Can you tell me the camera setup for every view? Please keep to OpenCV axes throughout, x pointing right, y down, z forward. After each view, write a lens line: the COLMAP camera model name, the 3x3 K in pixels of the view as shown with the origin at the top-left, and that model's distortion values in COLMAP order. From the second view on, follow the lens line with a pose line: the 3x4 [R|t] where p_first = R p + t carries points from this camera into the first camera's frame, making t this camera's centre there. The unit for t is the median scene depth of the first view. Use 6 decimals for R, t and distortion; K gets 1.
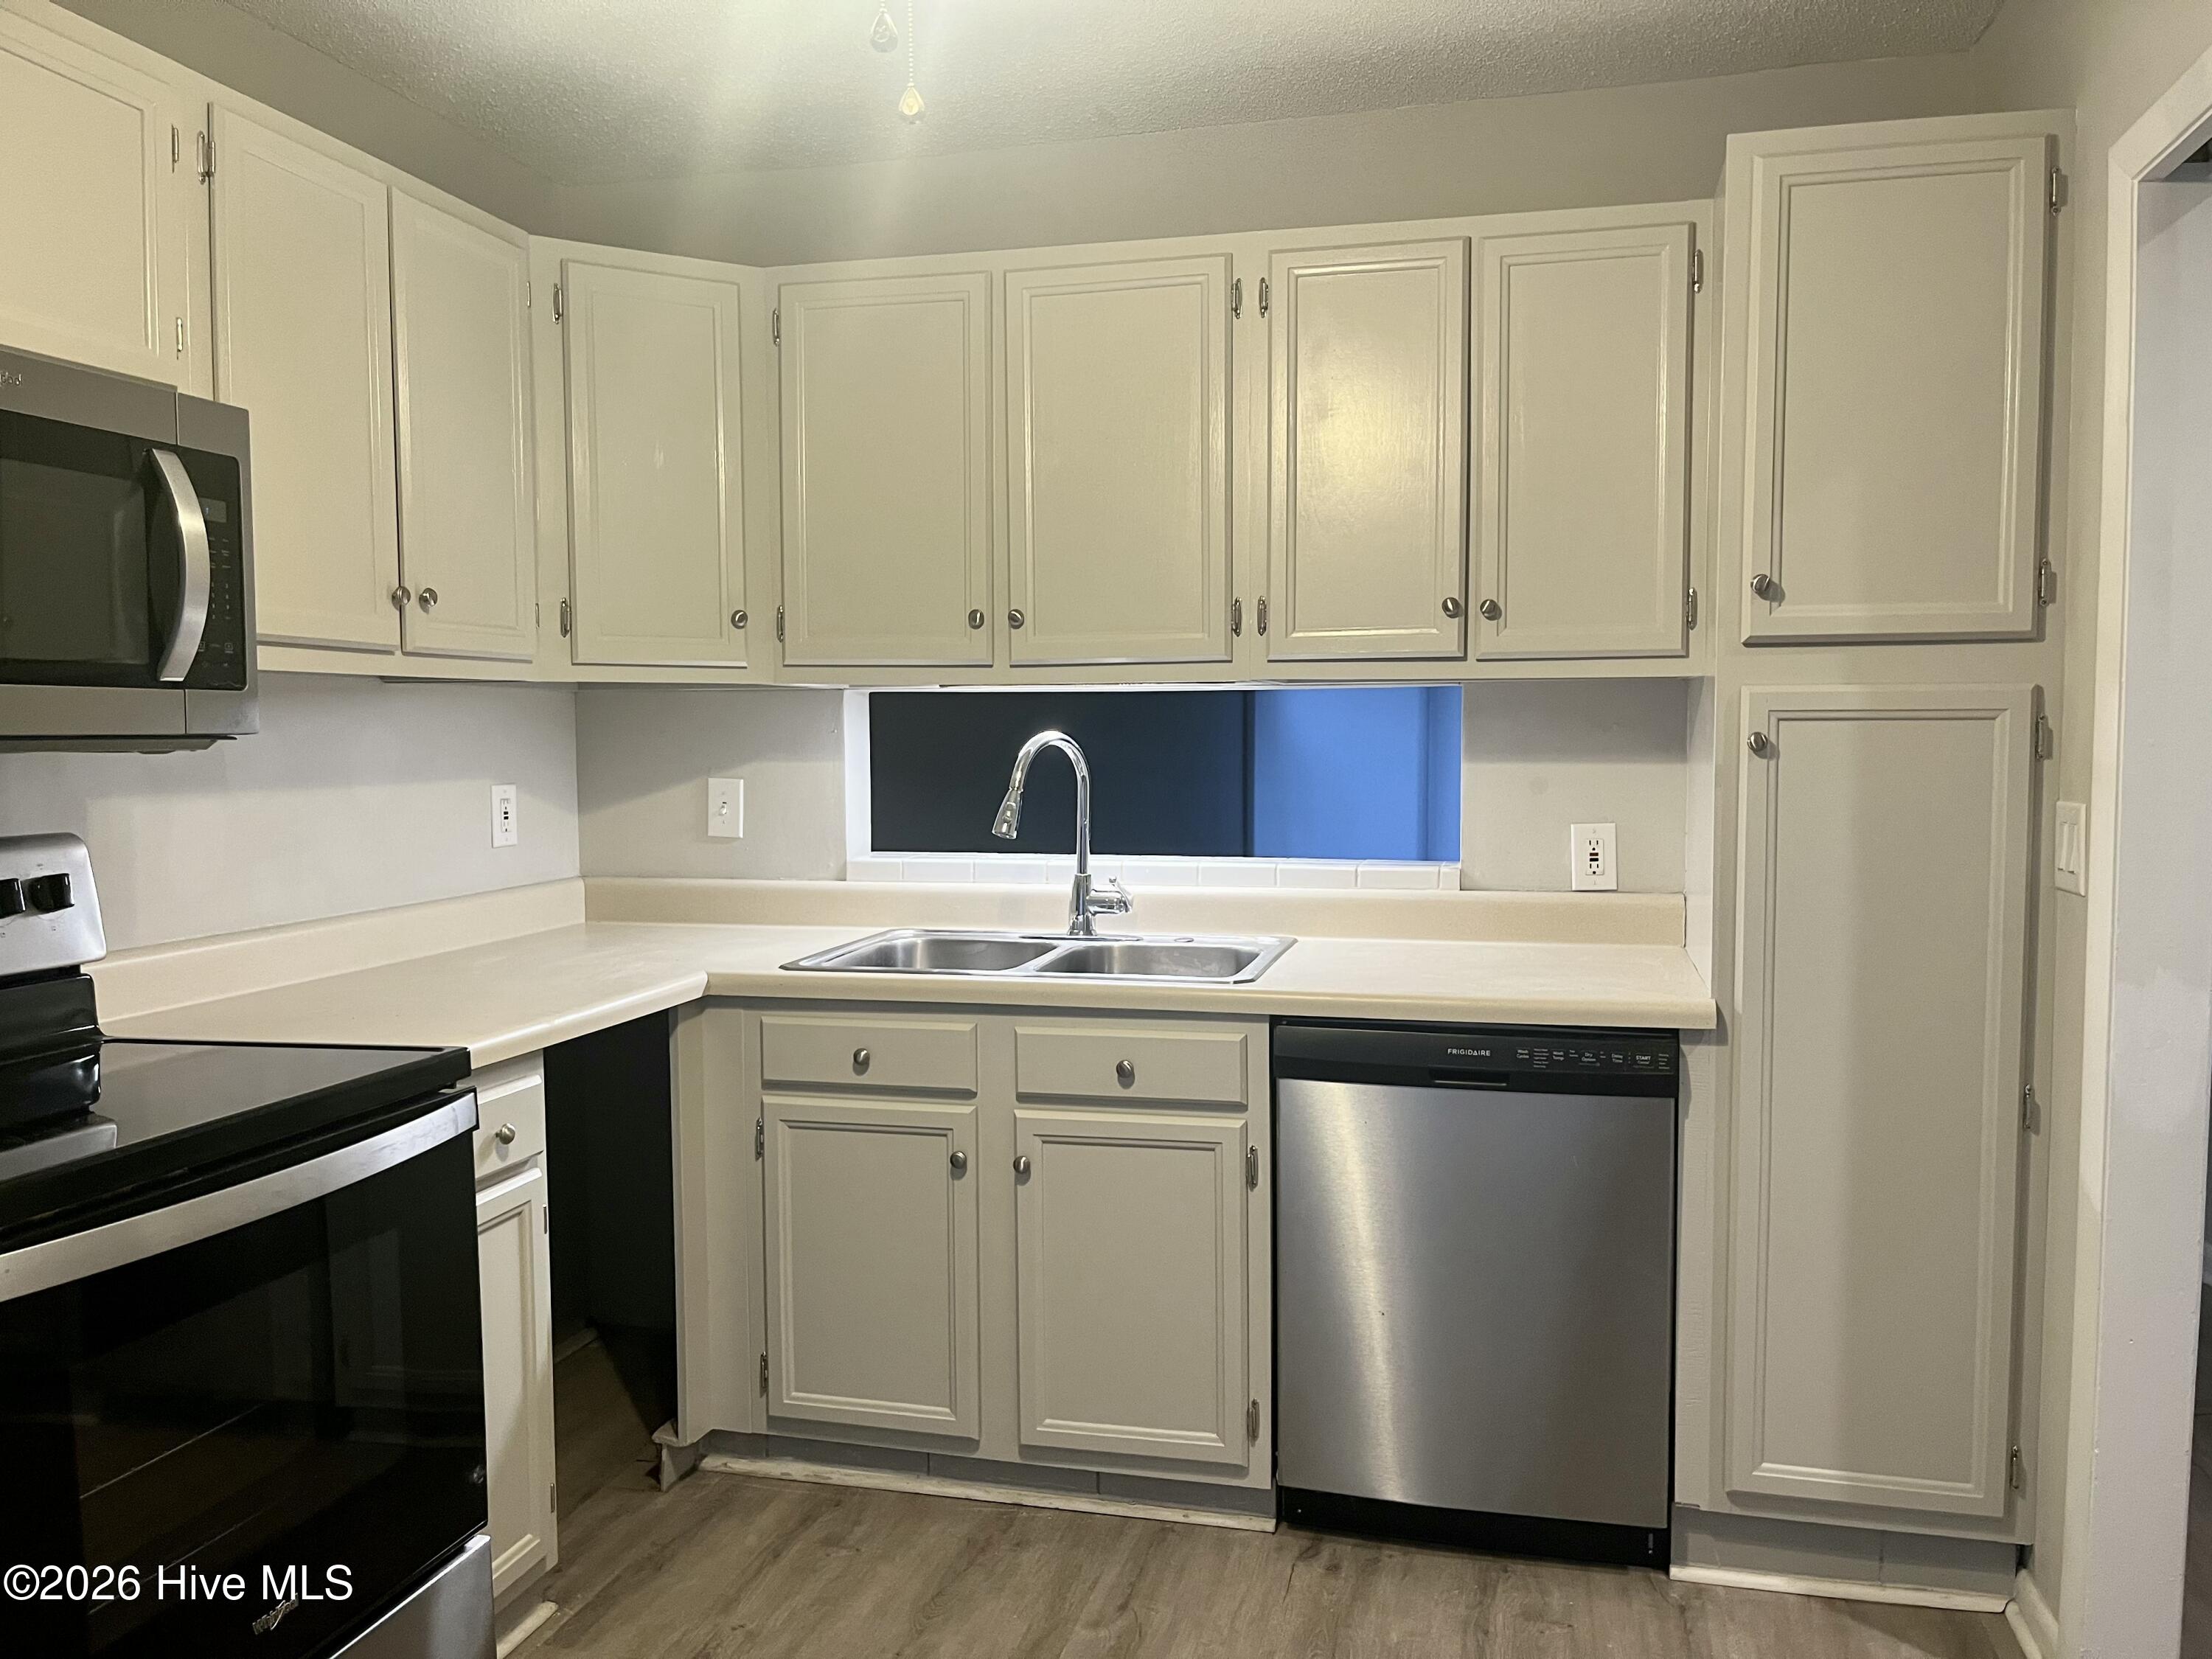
lens RADIAL K [[1717.4, 0, 1107.3], [0, 1717.4, 835.9], [0, 0, 1]] dist [-0.003651, -0.003412]
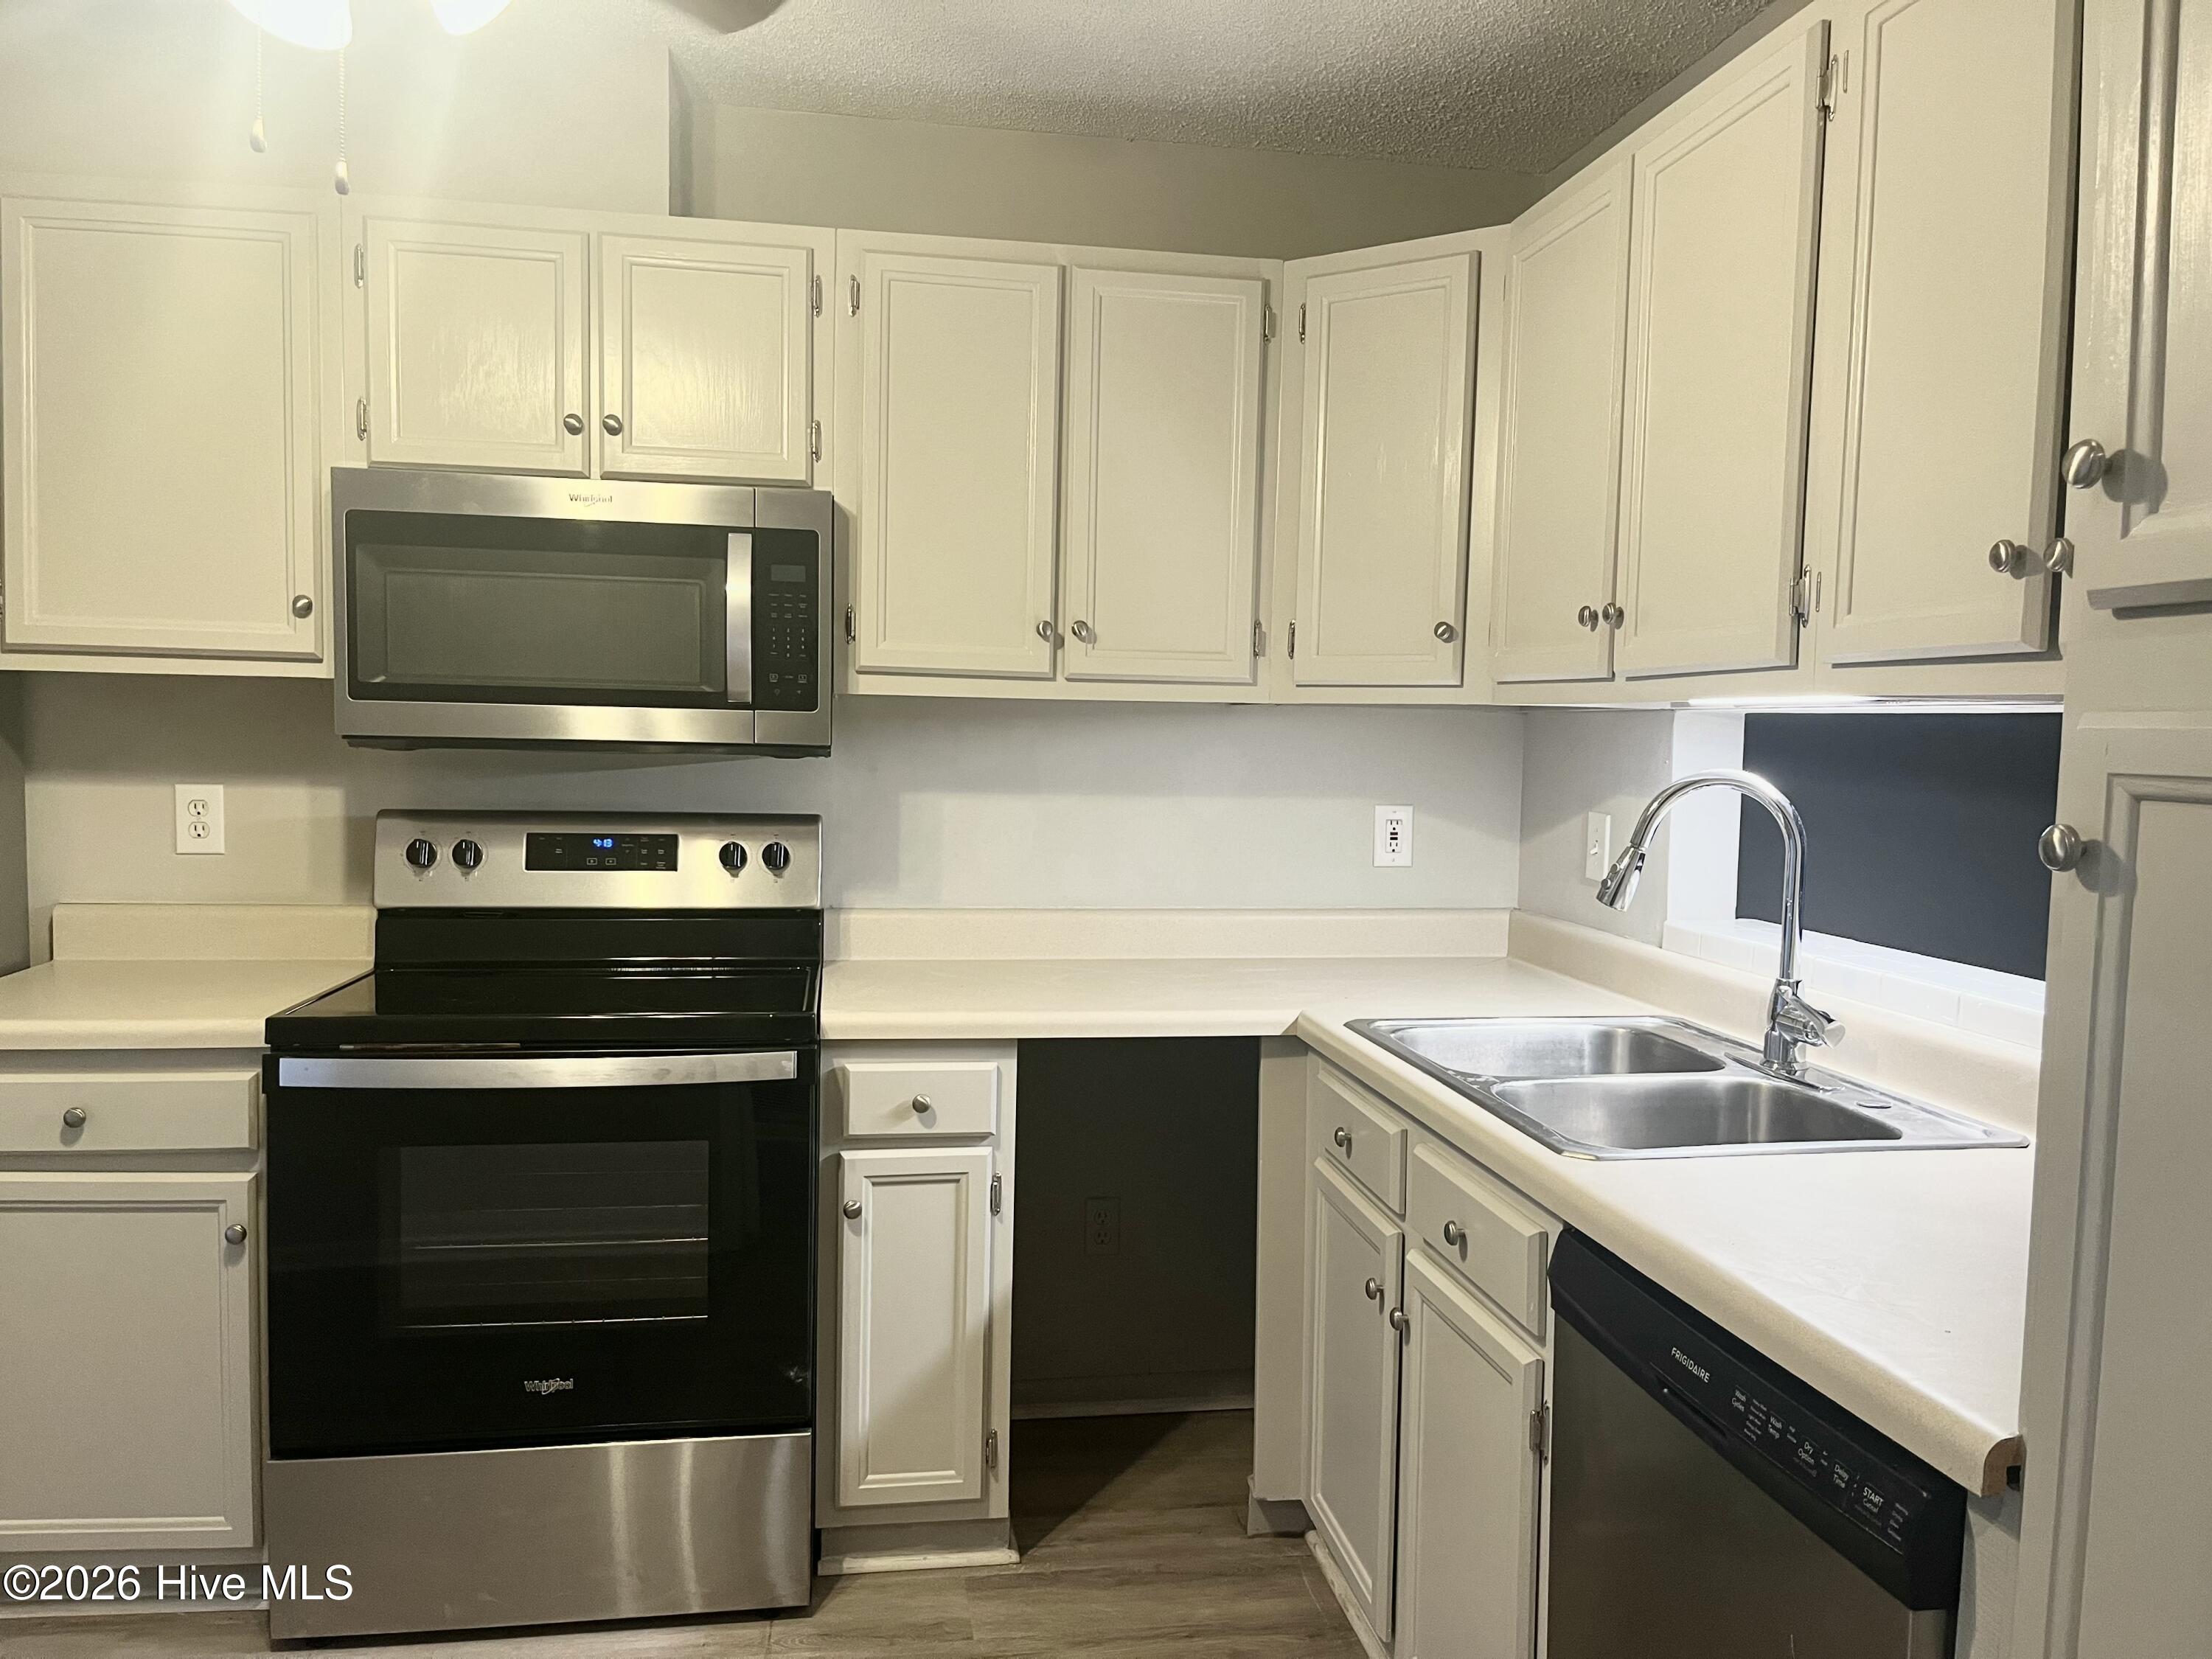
lens RADIAL K [[1662.3, 0, 1099.7], [0, 1662.3, 841.9], [0, 0, 1]] dist [0.054024, -0.083476]
pose [[0.394669, 0.075549, -0.915712, 0.592008], [-0.079686, 0.995673, 0.047802, -0.051873], [0.915362, 0.054103, 0.398981, 0.566529]]
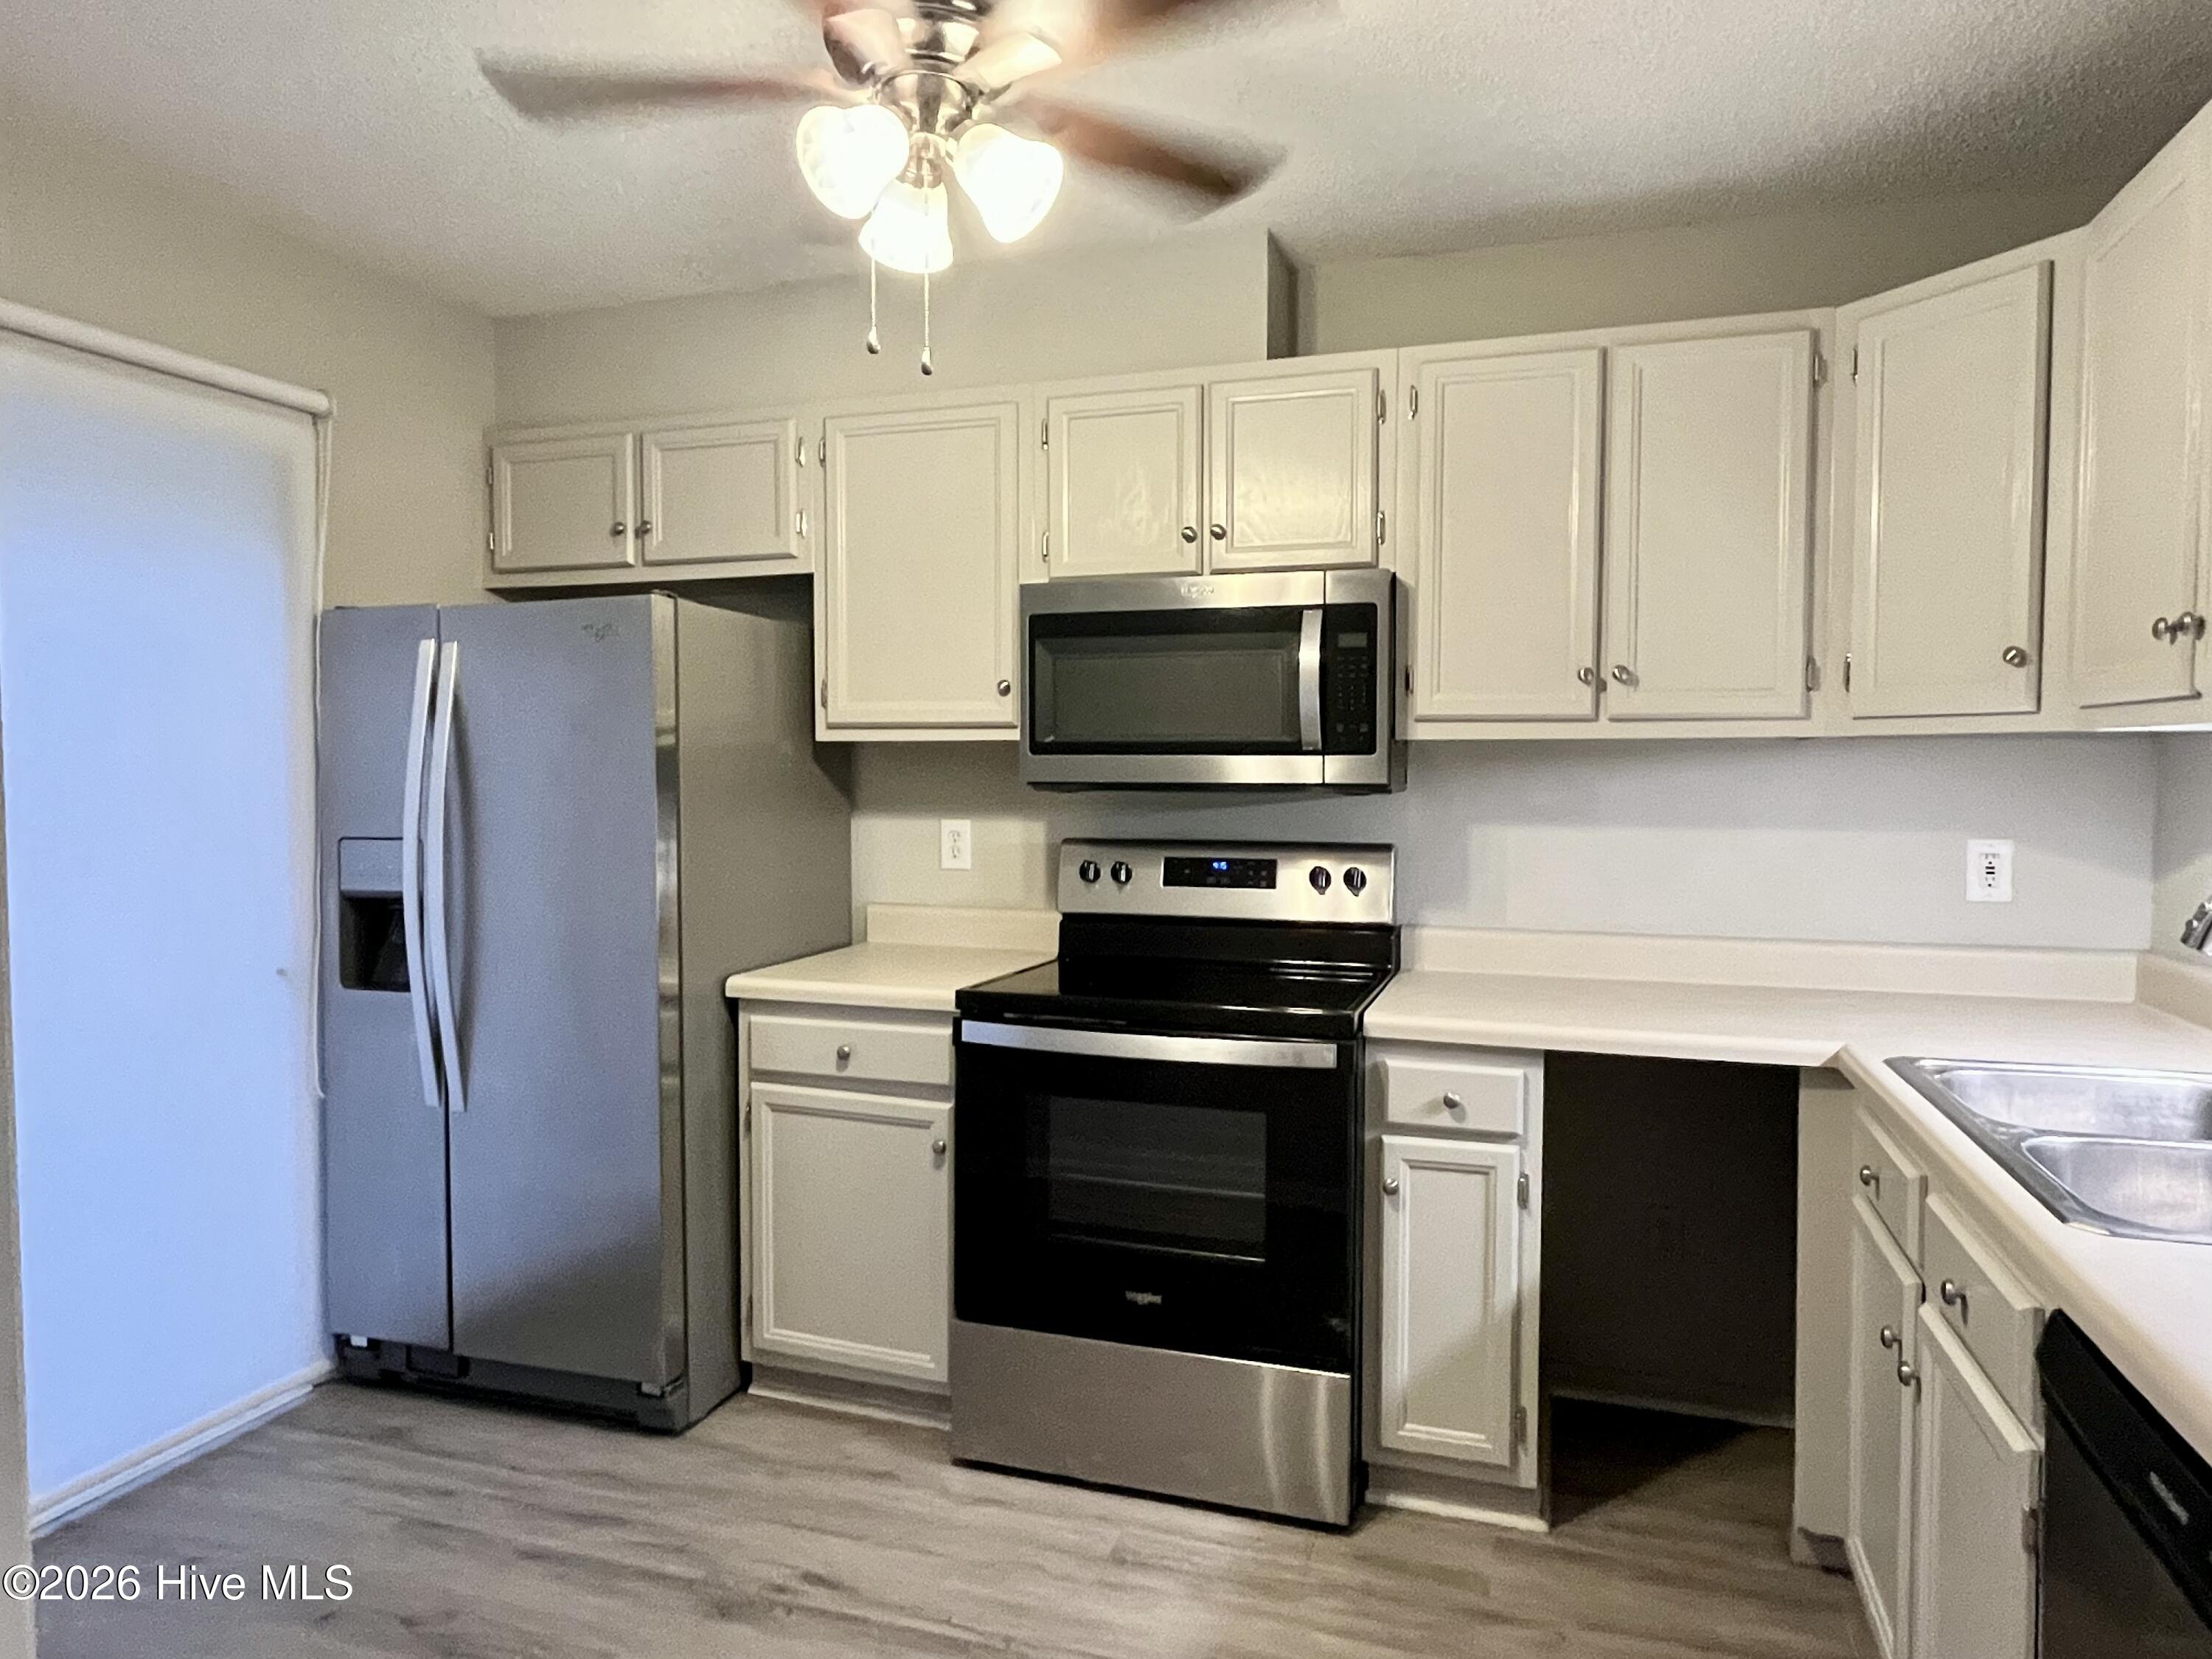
lens RADIAL K [[1349.6, 0, 1101.1], [0, 1349.6, 817.7], [0, 0, 1]] dist [-0.002109, 0.002588]
pose [[-0.079774, 0.039733, -0.996021, 0.565918], [-0.063494, 0.996974, 0.044856, -0.055102], [0.994789, 0.066820, -0.077010, 0.690879]]
